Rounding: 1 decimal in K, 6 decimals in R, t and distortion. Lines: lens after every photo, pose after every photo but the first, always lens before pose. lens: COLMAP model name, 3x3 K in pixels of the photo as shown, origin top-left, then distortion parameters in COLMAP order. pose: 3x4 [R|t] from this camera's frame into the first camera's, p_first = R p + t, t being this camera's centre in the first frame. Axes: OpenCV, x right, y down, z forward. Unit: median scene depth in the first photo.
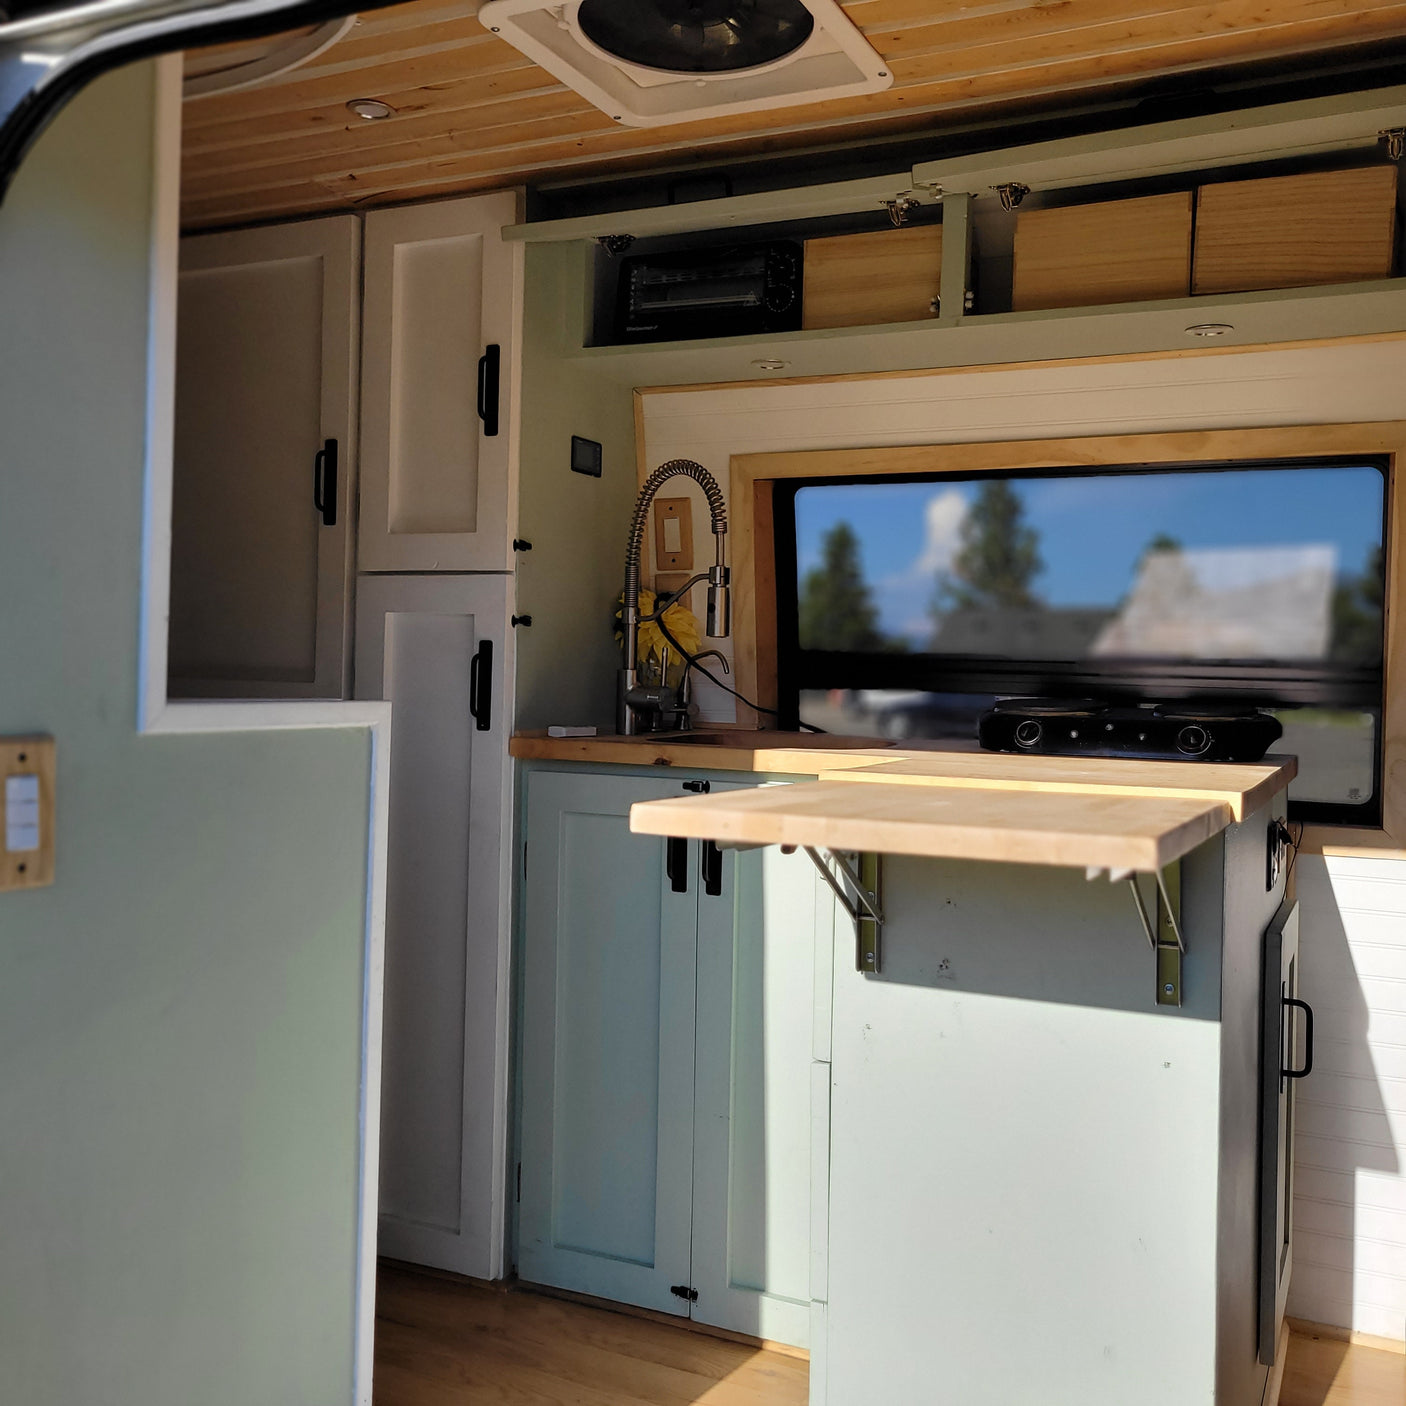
lens RADIAL K [[1445.8, 0, 725.3], [0, 1445.8, 680.0], [0, 0, 1]] dist [0.040027, 0.017883]
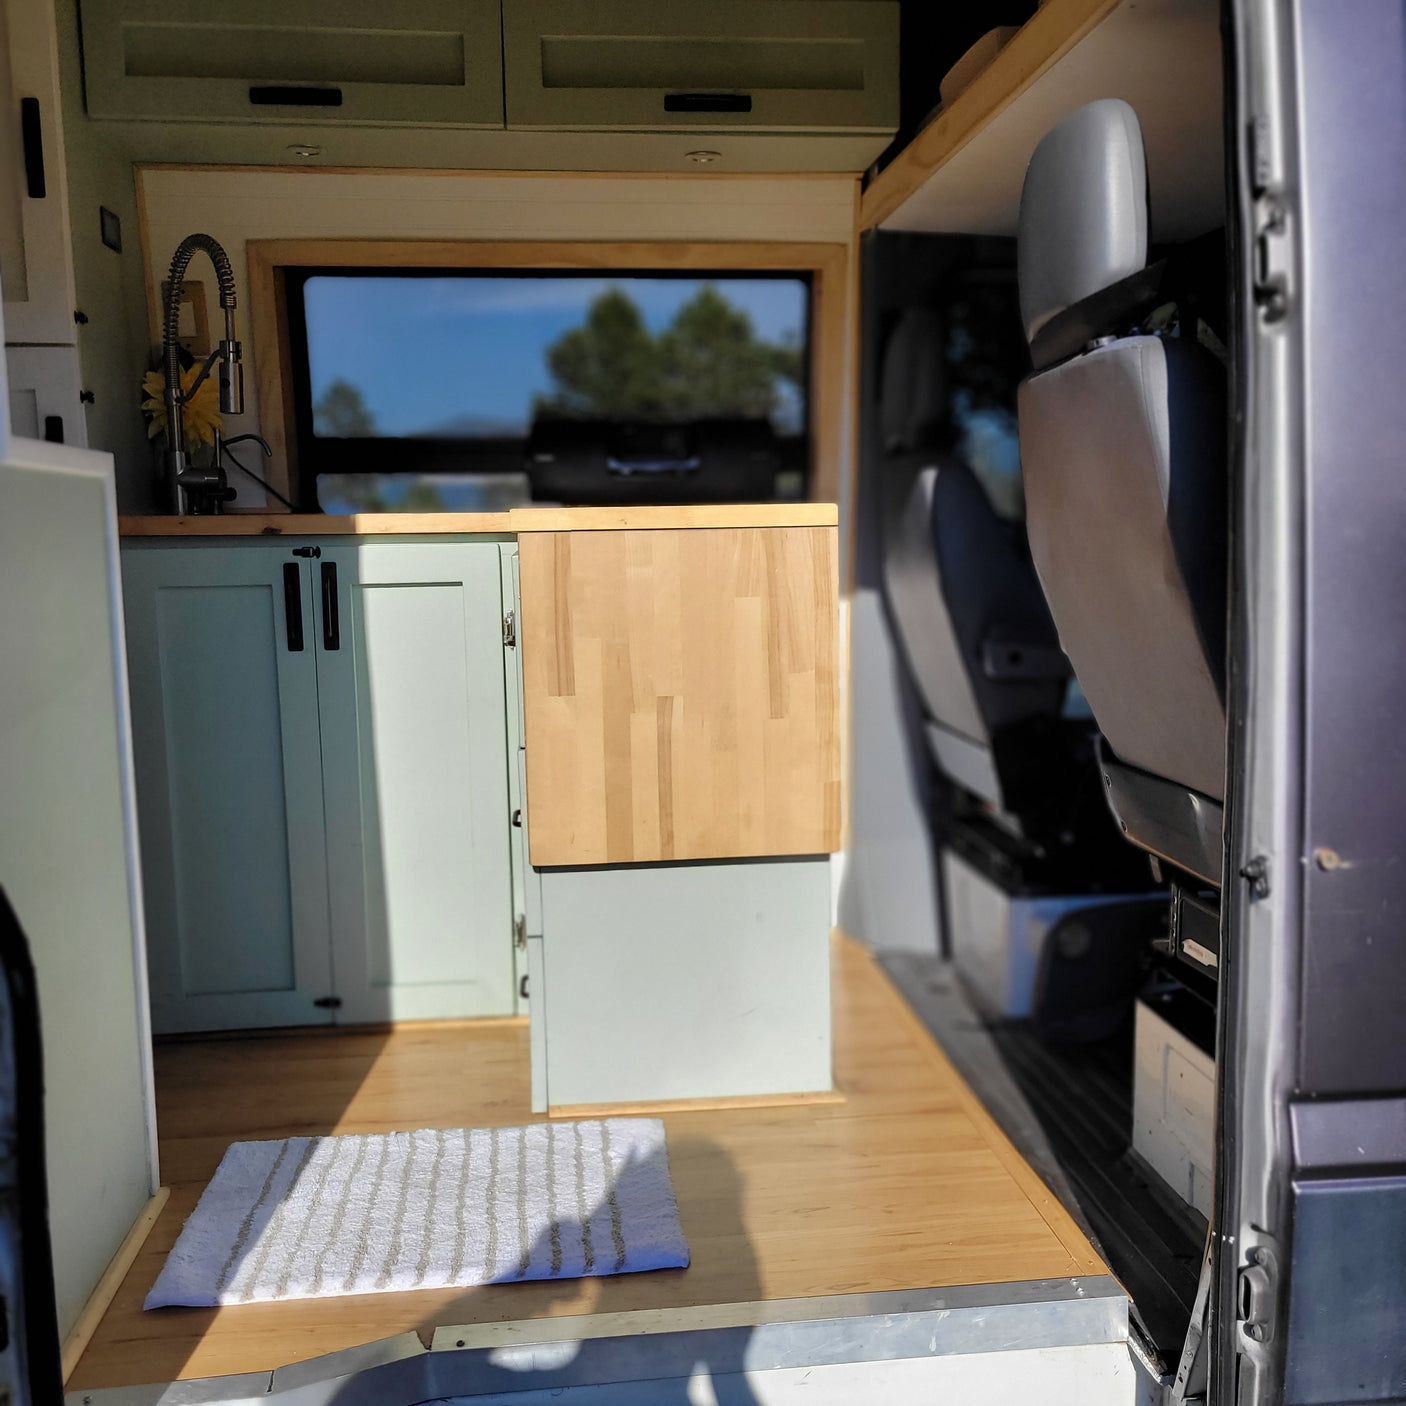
lens RADIAL K [[1414.2, 0, 709.4], [0, 1414.2, 706.8], [0, 0, 1]] dist [0.050925, -0.058029]
pose [[0.852631, -0.103835, 0.512093, -0.300598], [0.039156, 0.989997, 0.135544, 0.053047], [-0.521045, -0.095517, 0.848168, -0.062557]]
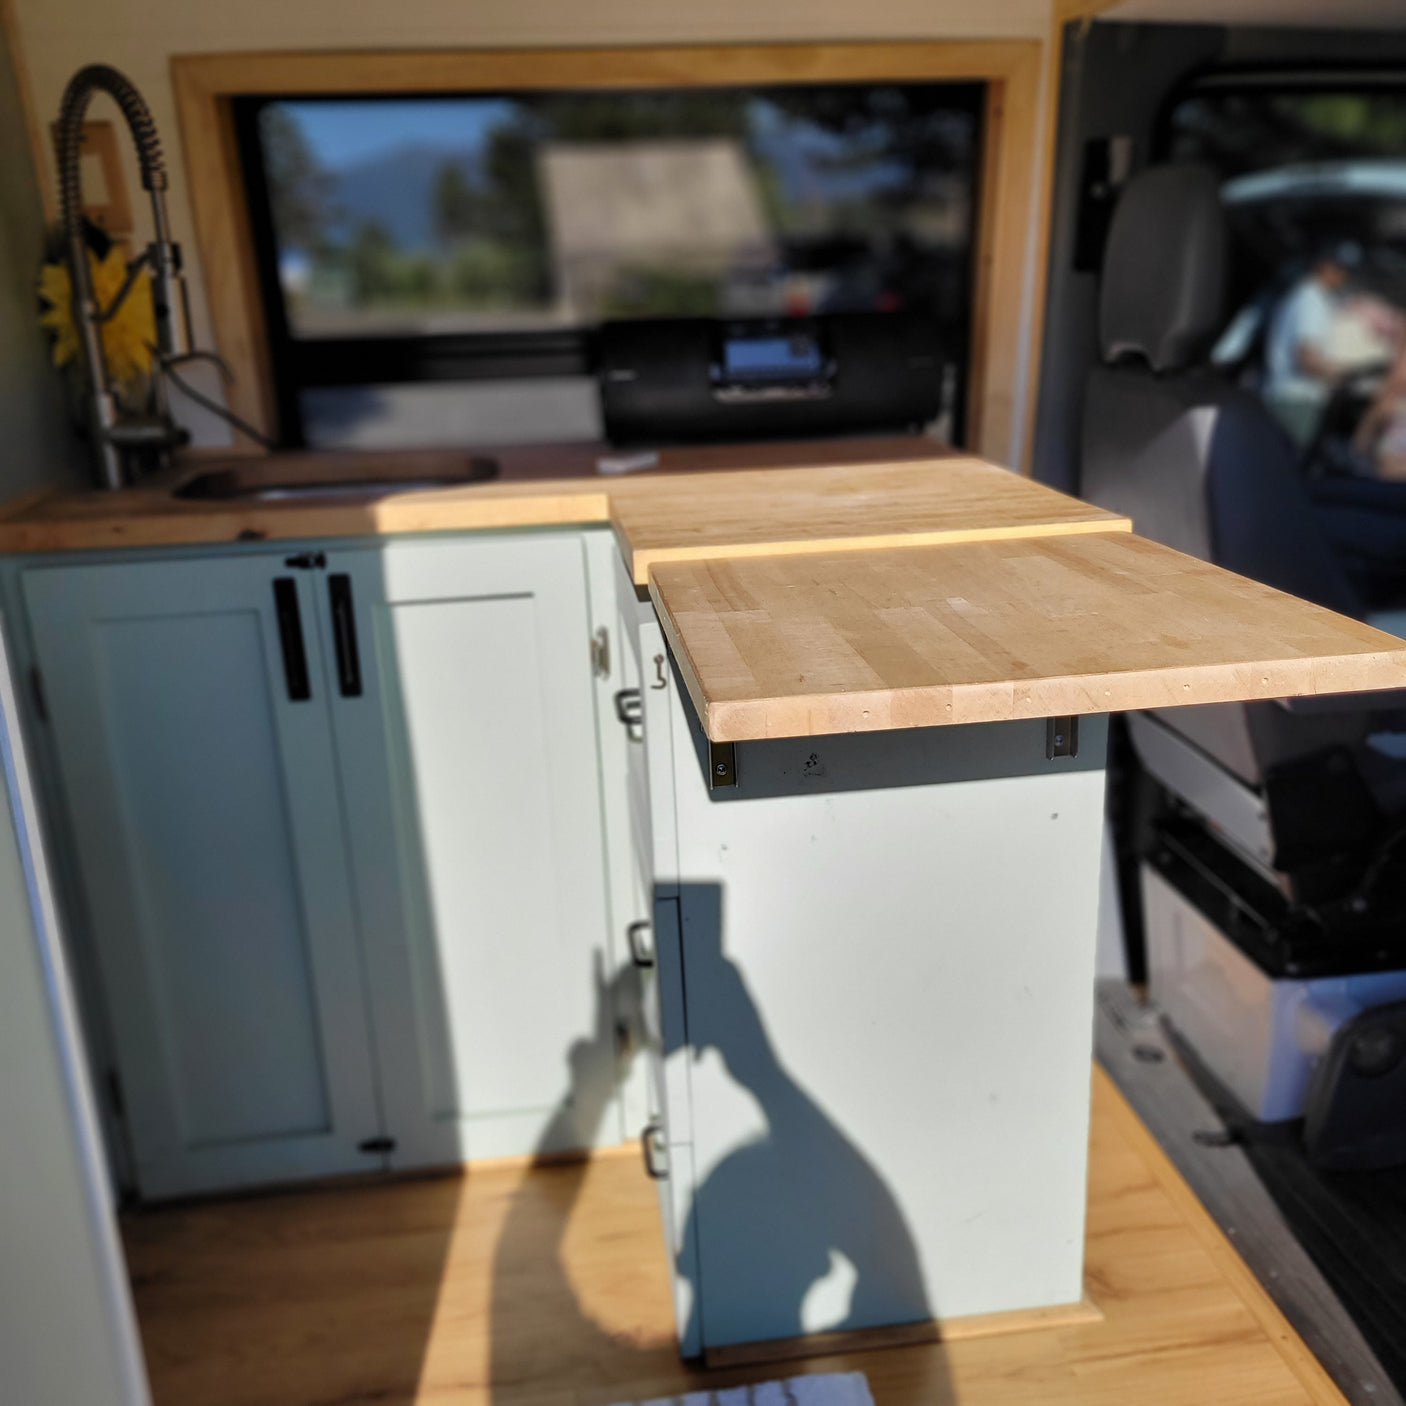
lens RADIAL K [[1406.6, 0, 712.1], [0, 1406.6, 723.3], [0, 0, 1]] dist [0.031159, -0.012089]
pose [[0.836708, -0.219781, 0.501614, -0.213069], [0.059630, 0.947055, 0.315484, -0.059260], [-0.544393, -0.234057, 0.805514, 0.271929]]
